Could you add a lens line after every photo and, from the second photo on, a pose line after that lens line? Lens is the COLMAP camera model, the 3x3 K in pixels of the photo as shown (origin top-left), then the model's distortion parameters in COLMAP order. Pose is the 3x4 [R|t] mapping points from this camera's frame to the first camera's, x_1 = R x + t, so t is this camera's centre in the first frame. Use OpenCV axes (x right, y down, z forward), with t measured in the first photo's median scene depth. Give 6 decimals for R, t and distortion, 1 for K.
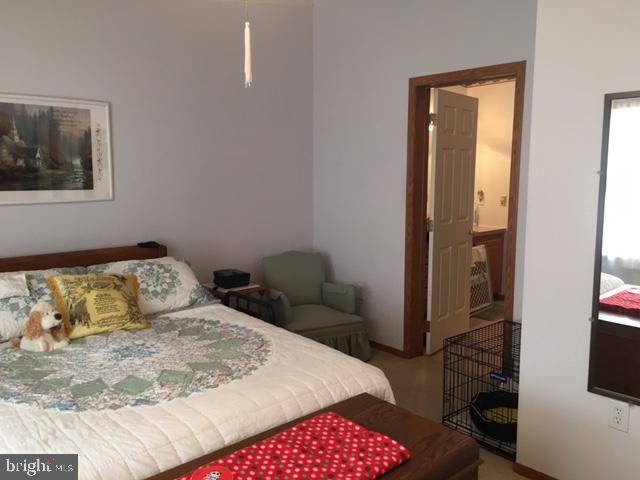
lens RADIAL K [[543.7, 0, 318.6], [0, 543.7, 238.2], [0, 0, 1]] dist [0.030603, -0.021703]
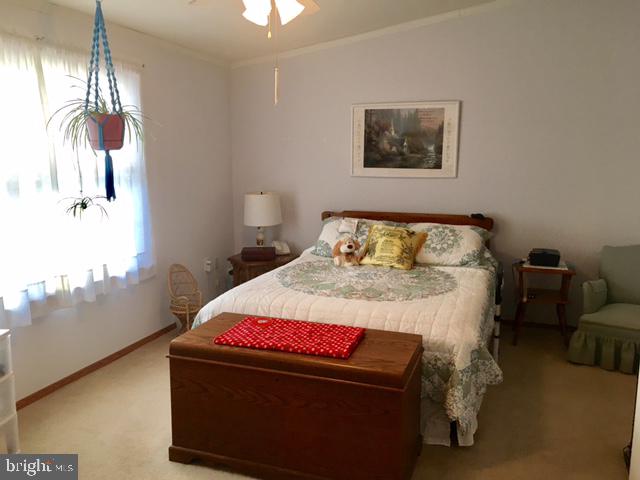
lens RADIAL K [[543.7, 0, 319.8], [0, 543.7, 240.5], [0, 0, 1]] dist [0.030603, -0.021703]
pose [[0.470385, 0.140337, -0.871231, 0.675501], [-0.115221, 0.988589, 0.097032, -0.013729], [0.874907, 0.054742, 0.481187, 0.131165]]
